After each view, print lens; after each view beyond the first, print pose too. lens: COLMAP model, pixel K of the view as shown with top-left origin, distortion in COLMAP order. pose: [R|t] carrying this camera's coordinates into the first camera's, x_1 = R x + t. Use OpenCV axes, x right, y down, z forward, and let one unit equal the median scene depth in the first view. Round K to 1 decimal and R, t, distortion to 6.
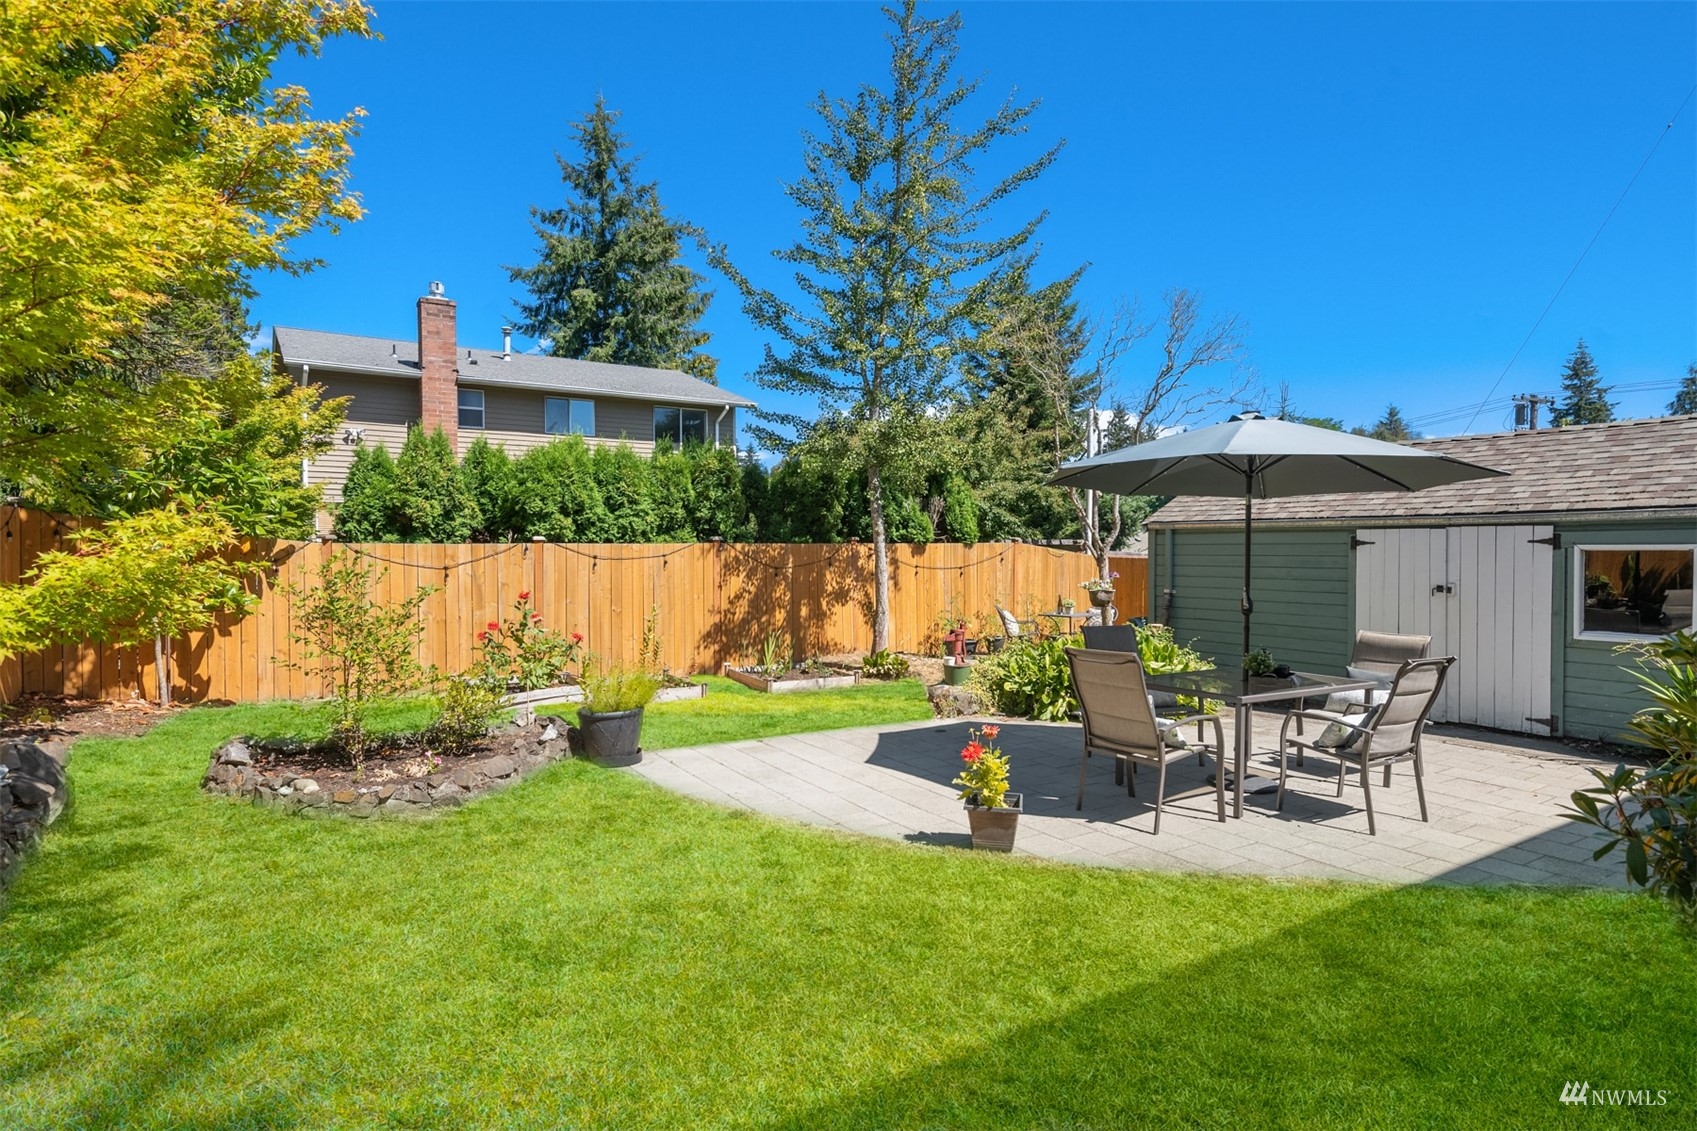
lens RADIAL K [[877.4, 0, 848.9], [0, 877.4, 554.9], [0, 0, 1]] dist [0.001861, -0.000704]
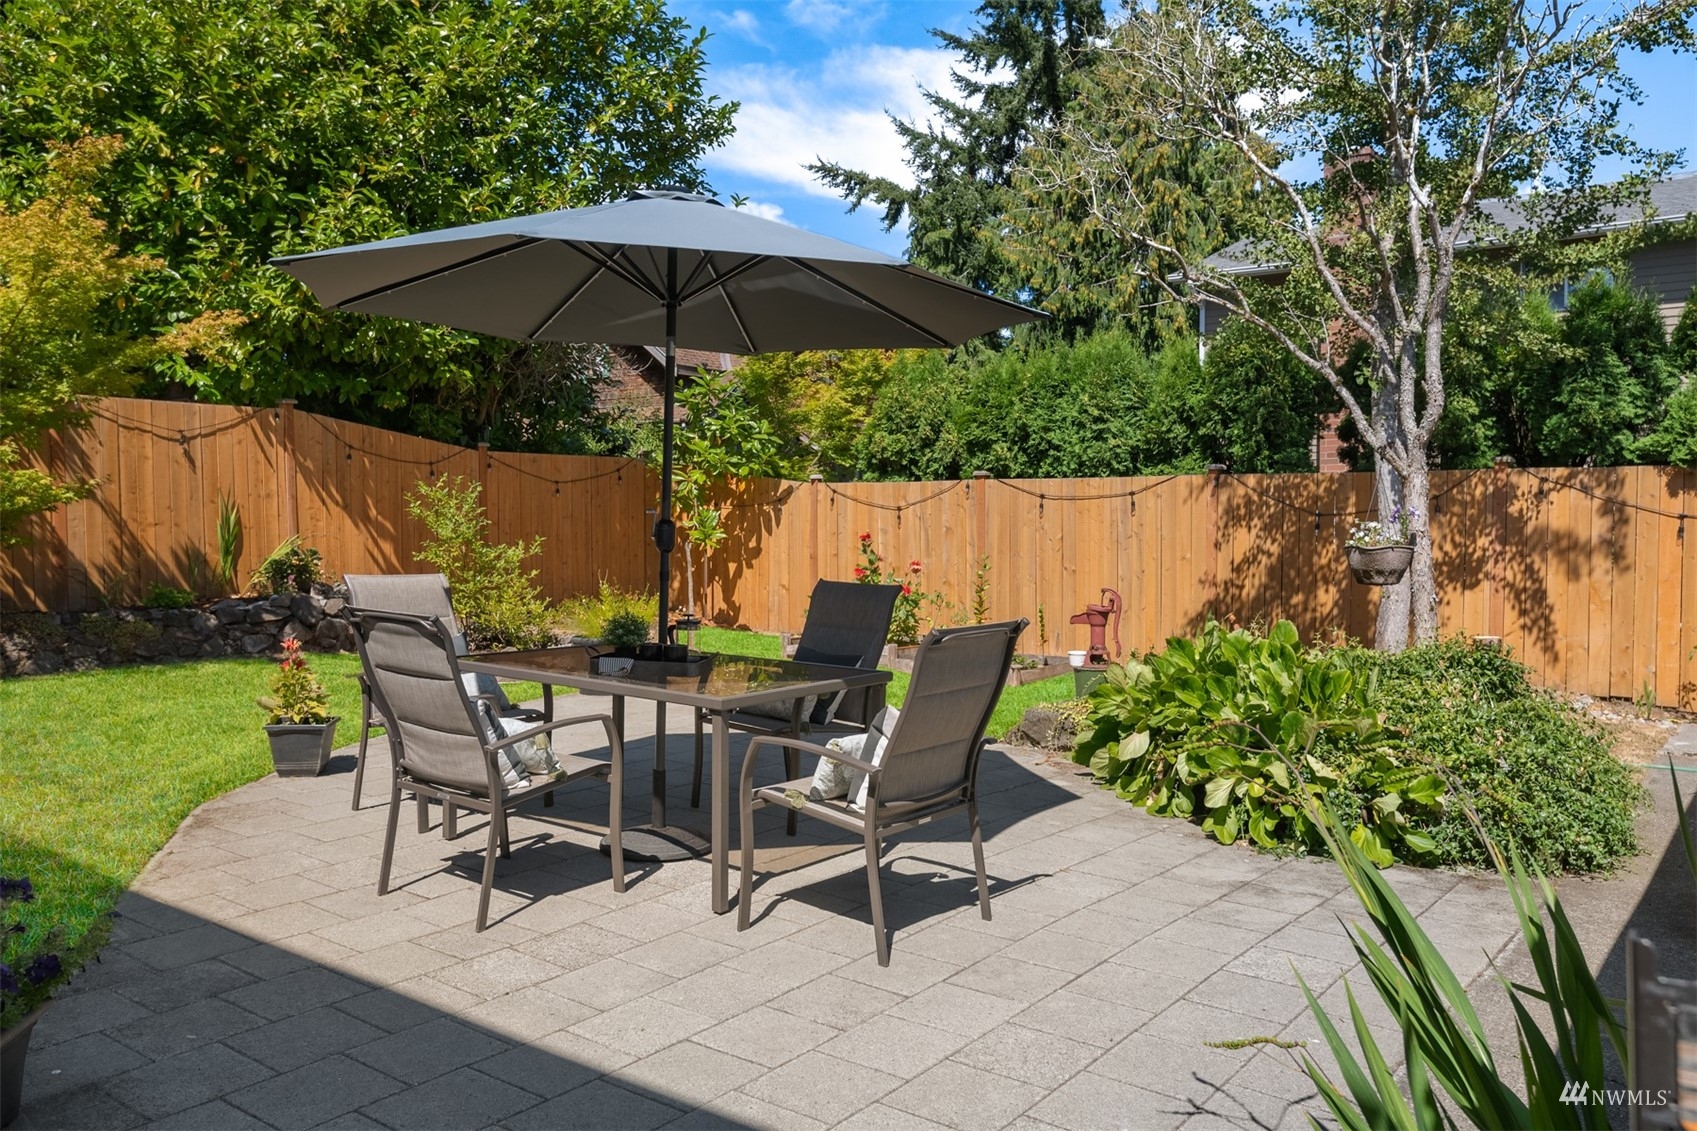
lens RADIAL K [[1305.5, 0, 849.6], [0, 1305.5, 566.4], [0, 0, 1]] dist [0.013987, 0.005169]
pose [[0.334824, 0.035331, -0.941618, 0.711052], [-0.014447, 0.999372, 0.032361, 0.028375], [0.942170, 0.002768, 0.335124, 0.462630]]
